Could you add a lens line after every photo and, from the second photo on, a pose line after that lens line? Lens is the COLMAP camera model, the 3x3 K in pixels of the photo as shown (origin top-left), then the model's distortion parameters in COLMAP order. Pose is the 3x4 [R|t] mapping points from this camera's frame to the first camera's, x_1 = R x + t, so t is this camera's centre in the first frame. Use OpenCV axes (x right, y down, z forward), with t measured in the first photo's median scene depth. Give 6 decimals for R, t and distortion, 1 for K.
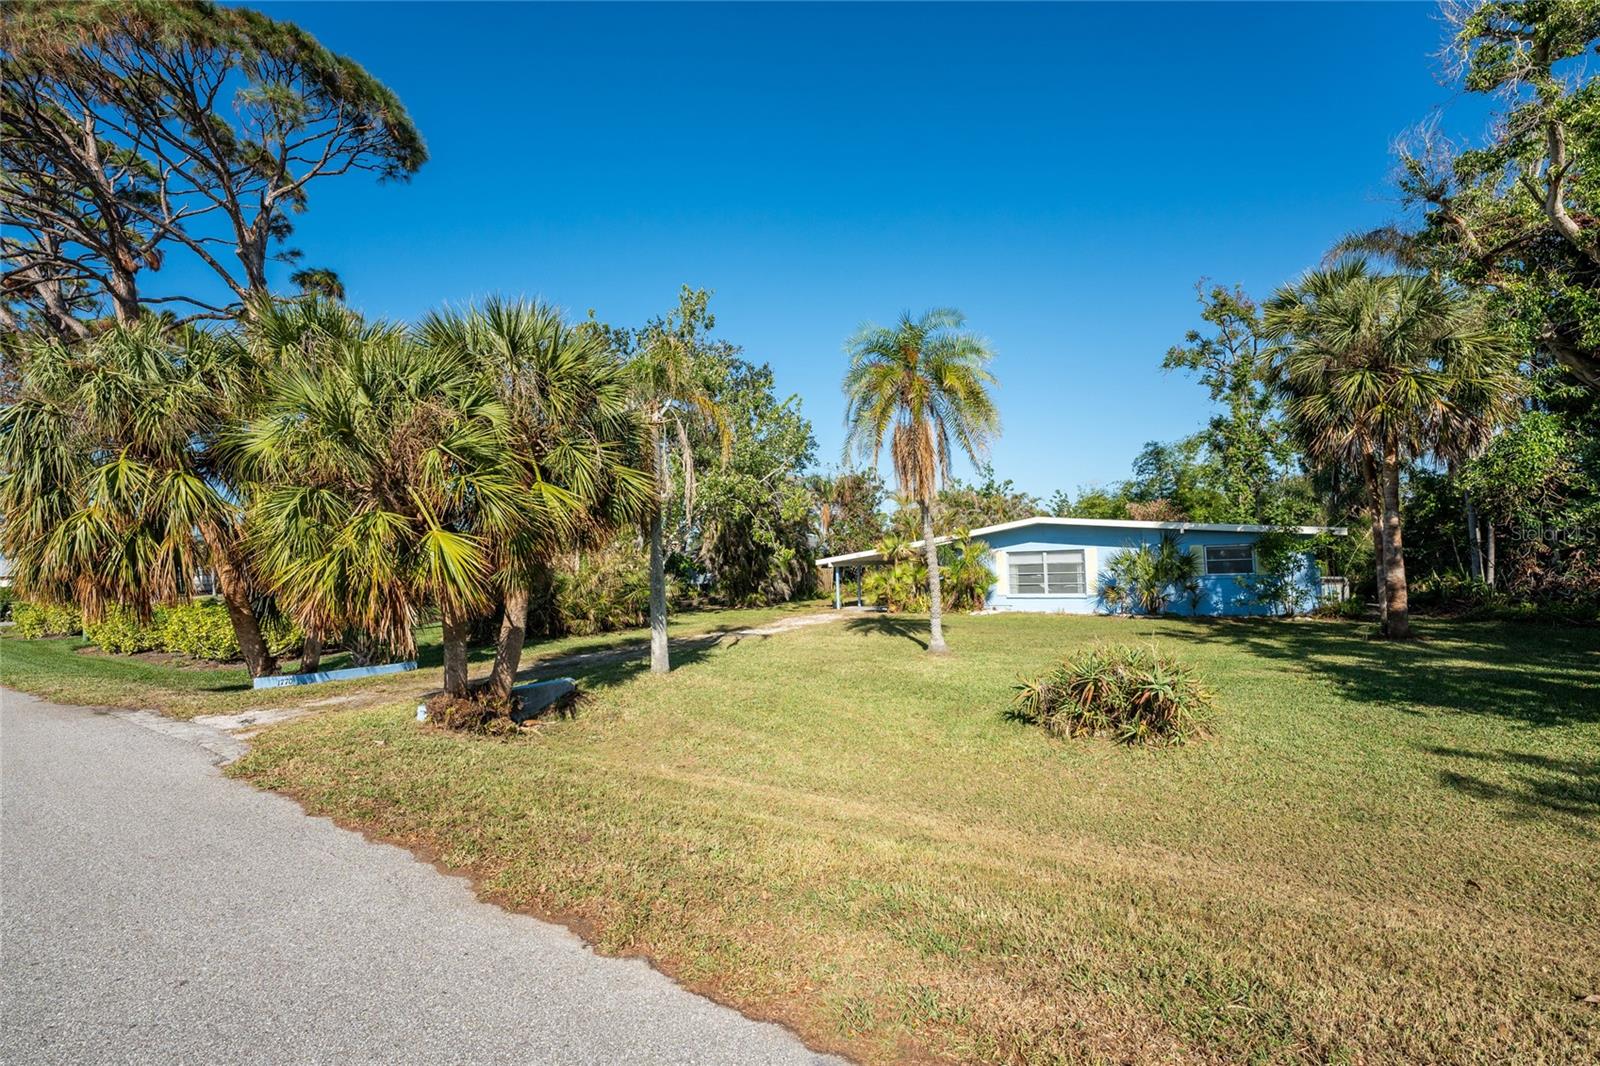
lens RADIAL K [[626.0, 0, 813.2], [0, 626.0, 525.0], [0, 0, 1]] dist [-0.022742, -0.000507]
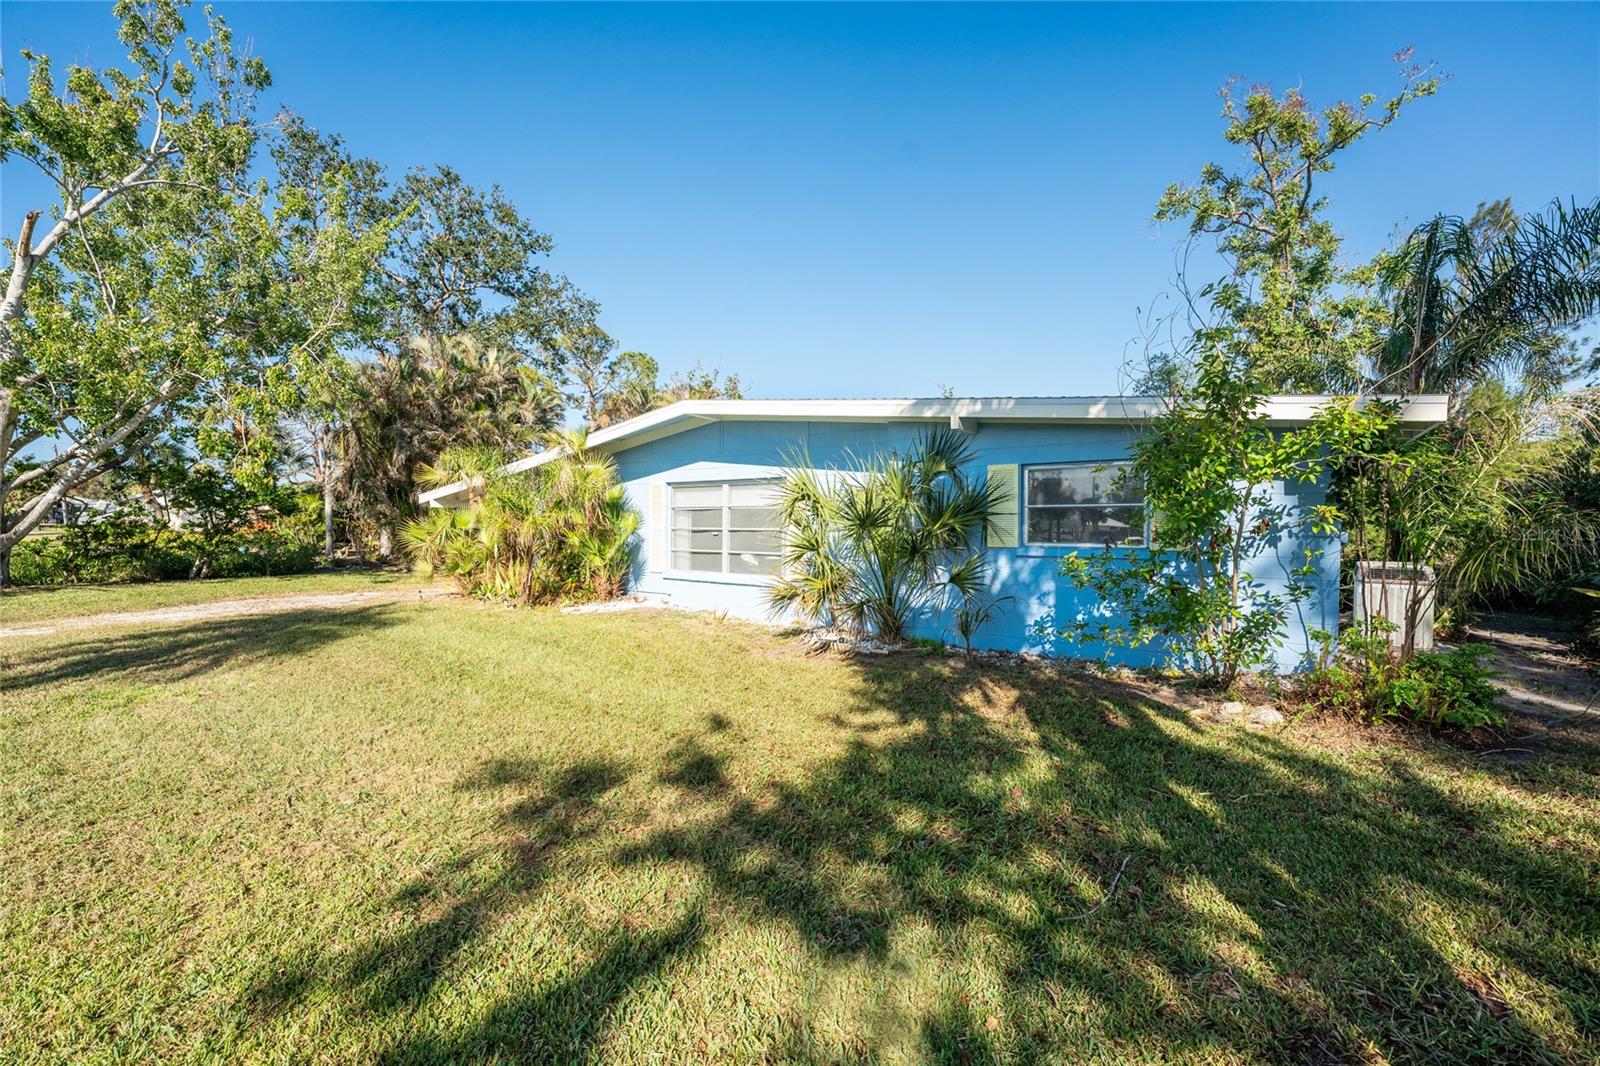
lens RADIAL K [[626.0, 0, 817.8], [0, 626.0, 527.9], [0, 0, 1]] dist [-0.022742, -0.000507]
pose [[0.996412, 0.032638, -0.078086, 0.623710], [-0.026691, 0.996748, 0.076028, 0.052218], [0.080314, -0.073671, 0.994043, 0.717400]]
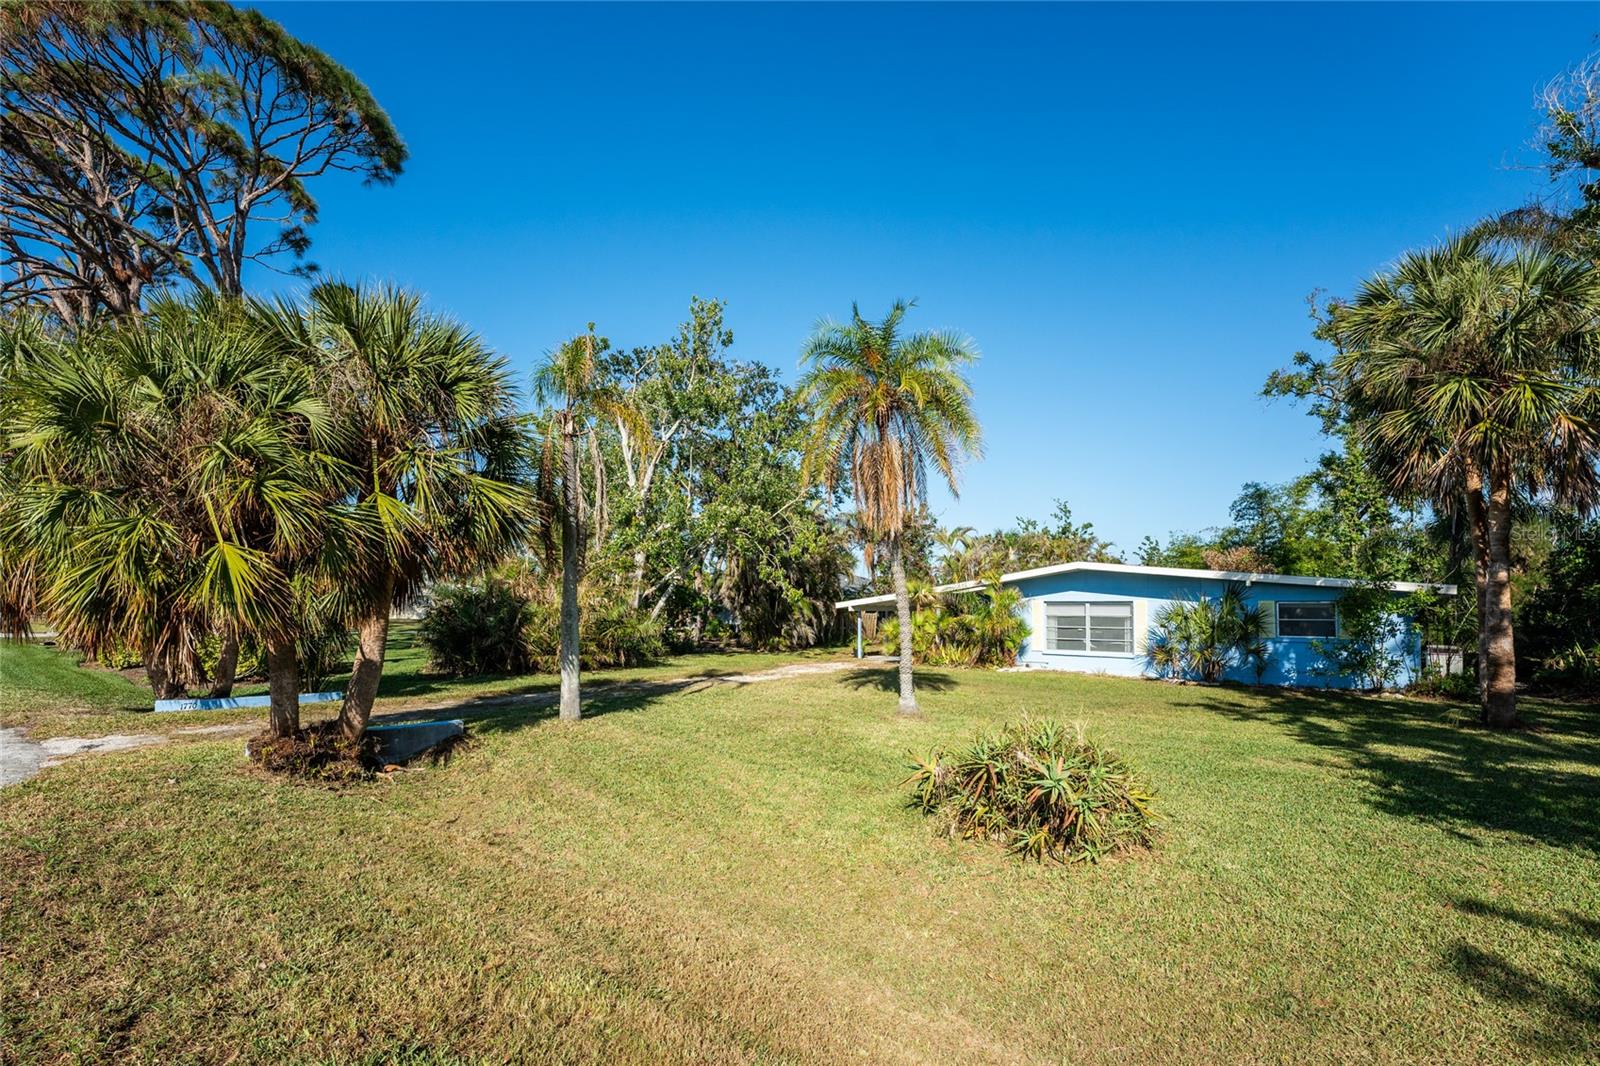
lens RADIAL K [[659.2, 0, 827.0], [0, 659.2, 582.3], [0, 0, 1]] dist [-0.025668, 0.001599]
pose [[0.994307, 0.034608, -0.100777, 0.134920], [-0.032291, 0.999177, 0.024530, 0.005852], [0.101543, -0.021136, 0.994607, 0.079868]]
